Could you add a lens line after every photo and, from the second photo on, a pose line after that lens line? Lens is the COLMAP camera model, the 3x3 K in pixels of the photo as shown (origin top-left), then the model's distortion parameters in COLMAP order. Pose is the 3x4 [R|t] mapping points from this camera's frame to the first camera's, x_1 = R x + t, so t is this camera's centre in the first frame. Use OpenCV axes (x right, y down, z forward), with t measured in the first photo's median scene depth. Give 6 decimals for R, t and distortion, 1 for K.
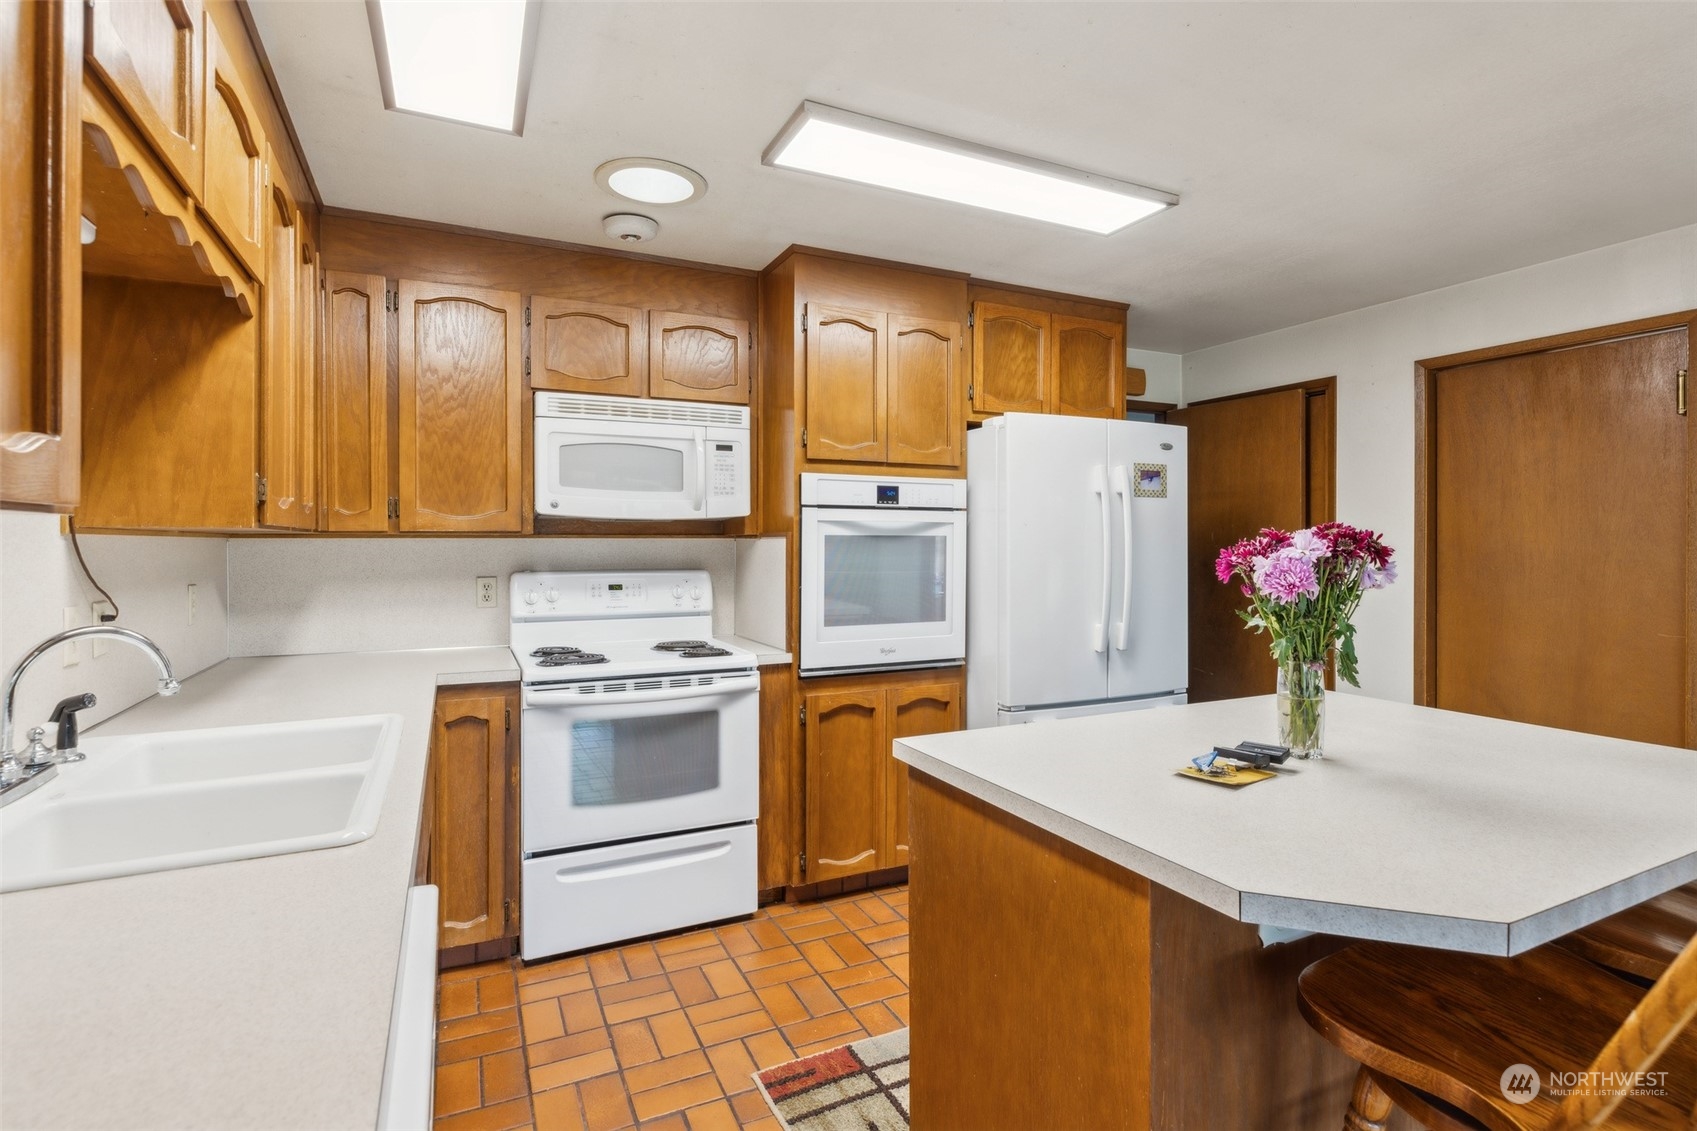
lens RADIAL K [[831.0, 0, 846.7], [0, 831.0, 543.1], [0, 0, 1]] dist [0.010421, -0.000187]
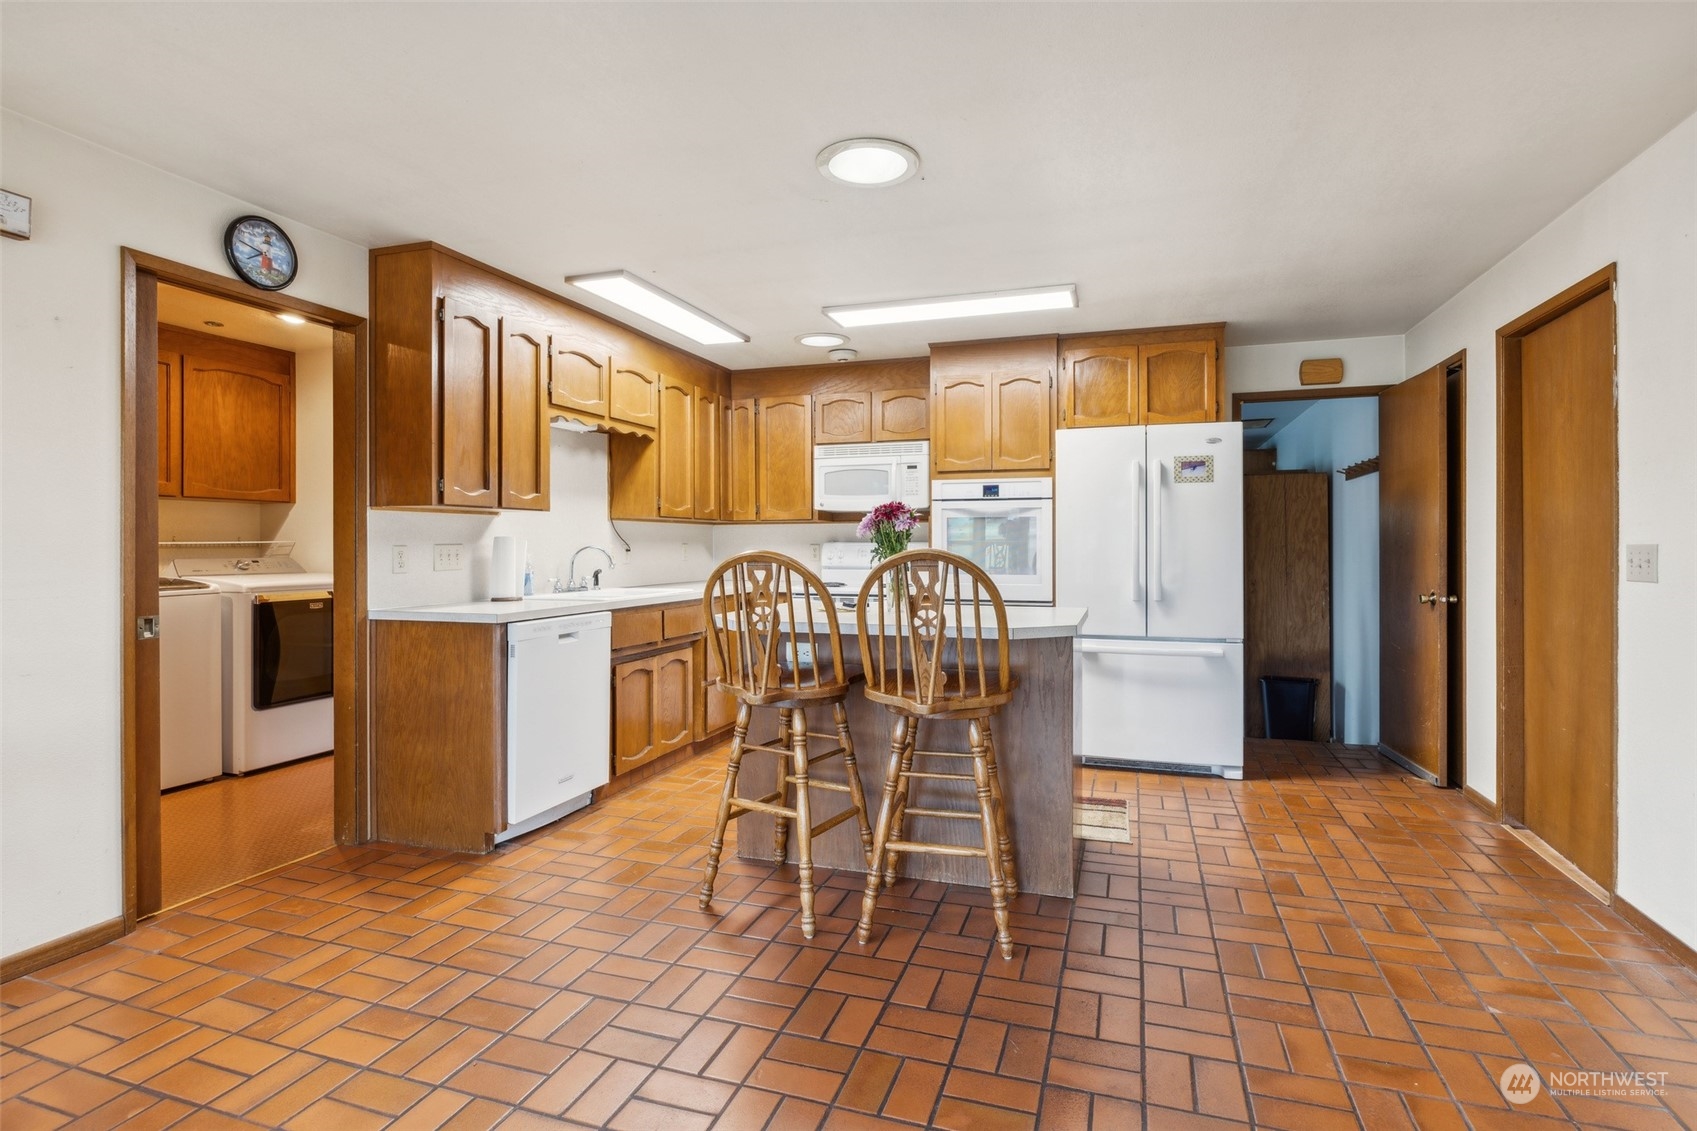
lens RADIAL K [[831.0, 0, 846.7], [0, 831.0, 543.1], [0, 0, 1]] dist [0.010421, -0.000187]
pose [[0.715617, -0.002165, -0.698489, 0.940615], [0.000735, 0.999997, -0.002346, 0.042483], [0.698492, 0.001165, 0.715617, -0.291733]]
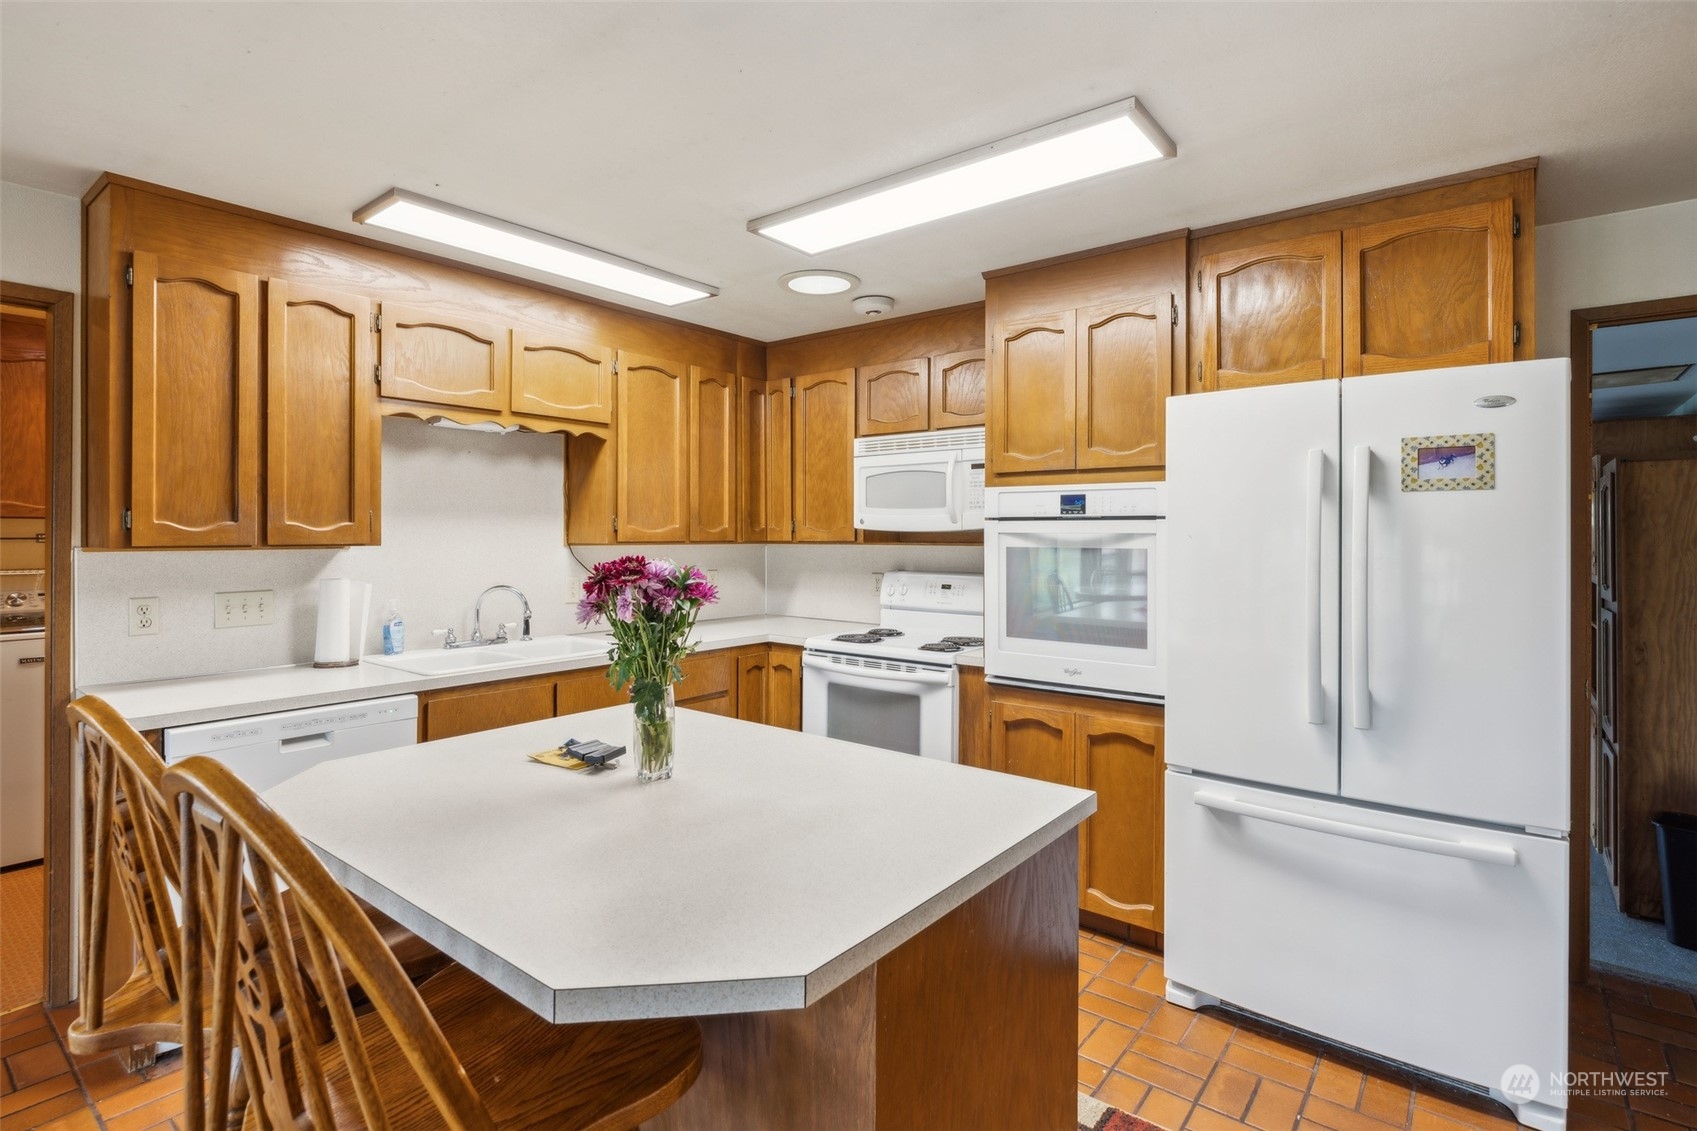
lens RADIAL K [[818.2, 0, 848.5], [0, 818.2, 534.0], [0, 0, 1]] dist [-0.000938, -0.000242]
pose [[0.440016, 0.000456, -0.897990, 0.766888], [-0.003078, 0.999995, -0.001000, -0.023213], [0.897985, 0.003204, 0.440015, 0.373055]]
